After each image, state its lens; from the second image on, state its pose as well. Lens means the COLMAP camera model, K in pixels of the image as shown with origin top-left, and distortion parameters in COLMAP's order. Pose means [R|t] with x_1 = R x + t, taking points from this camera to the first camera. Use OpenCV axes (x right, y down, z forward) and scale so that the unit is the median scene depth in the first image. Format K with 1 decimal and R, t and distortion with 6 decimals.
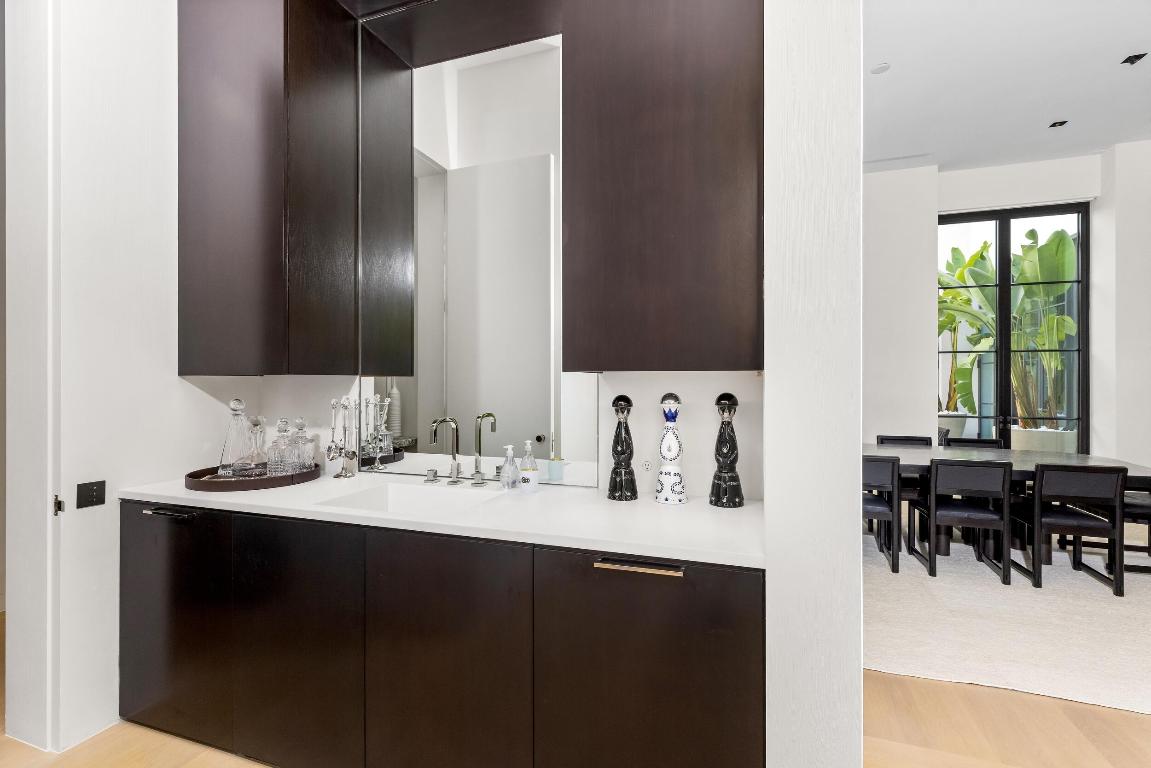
lens RADIAL K [[526.8, 0, 573.0], [0, 526.8, 375.8], [0, 0, 1]] dist [0.007367, 0.000039]
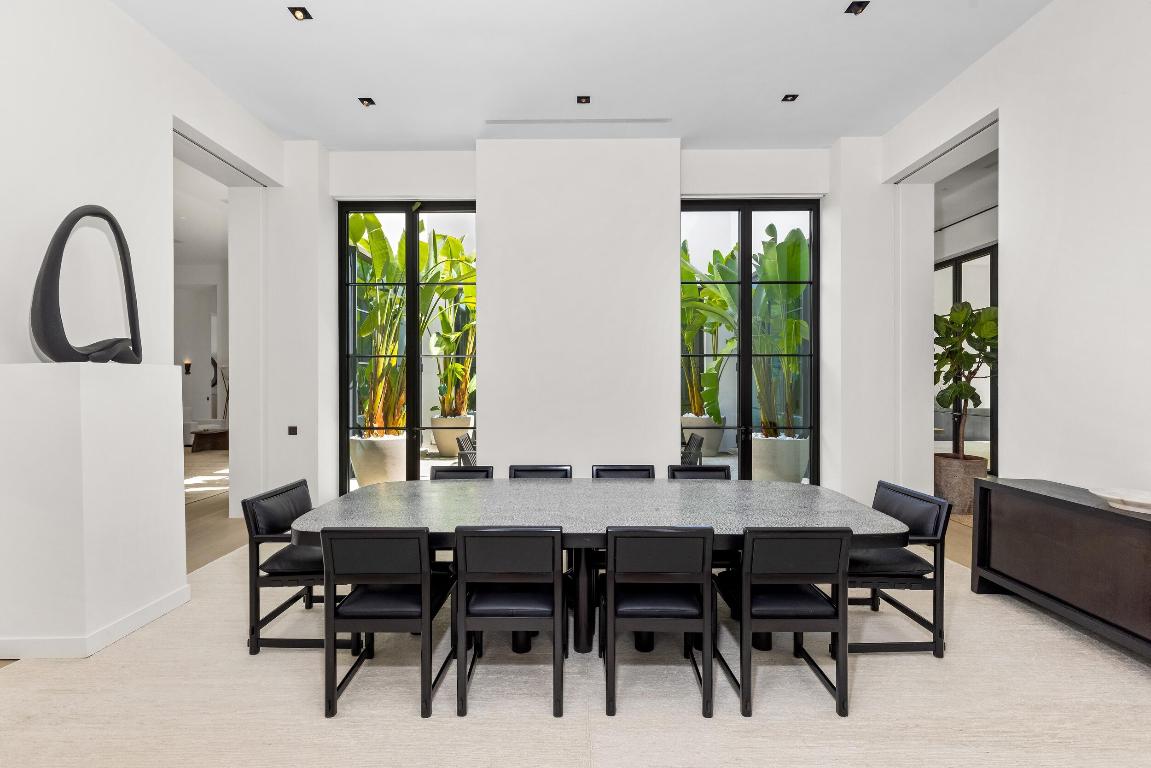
lens RADIAL K [[526.8, 0, 573.0], [0, 526.8, 375.8], [0, 0, 1]] dist [0.007367, 0.000039]
pose [[0.947881, -0.000778, 0.318622, 0.243668], [0.000197, 0.999998, 0.001859, -0.012931], [-0.318623, -0.001699, 0.947880, 0.235219]]
